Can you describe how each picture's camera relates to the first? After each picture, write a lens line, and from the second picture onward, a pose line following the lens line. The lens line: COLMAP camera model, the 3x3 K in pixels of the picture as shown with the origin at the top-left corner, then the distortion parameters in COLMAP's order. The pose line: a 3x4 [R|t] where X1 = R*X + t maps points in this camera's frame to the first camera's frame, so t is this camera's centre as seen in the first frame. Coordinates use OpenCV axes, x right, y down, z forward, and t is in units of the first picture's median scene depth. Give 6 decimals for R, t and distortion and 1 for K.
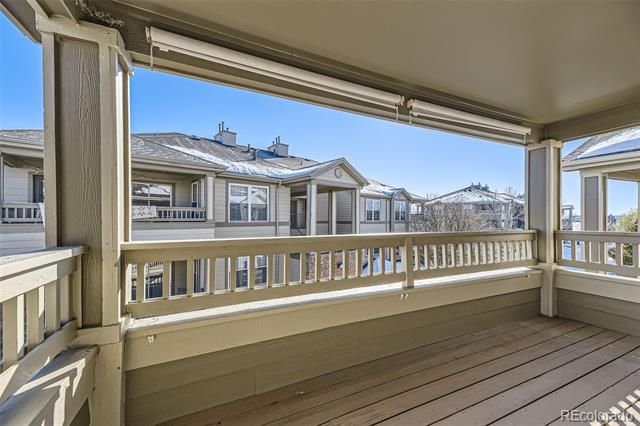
lens RADIAL K [[253.5, 0, 321.2], [0, 253.5, 218.7], [0, 0, 1]] dist [0.013703, 0.000353]
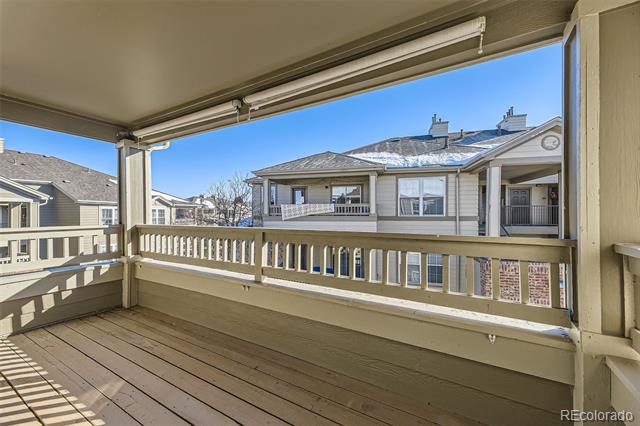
lens RADIAL K [[253.5, 0, 317.8], [0, 253.5, 211.3], [0, 0, 1]] dist [0.013703, 0.000353]
pose [[0.575700, -0.009580, -0.817605, 0.328428], [0.004521, 0.999953, -0.008533, 0.000567], [0.817649, 0.001216, 0.575716, 0.156266]]
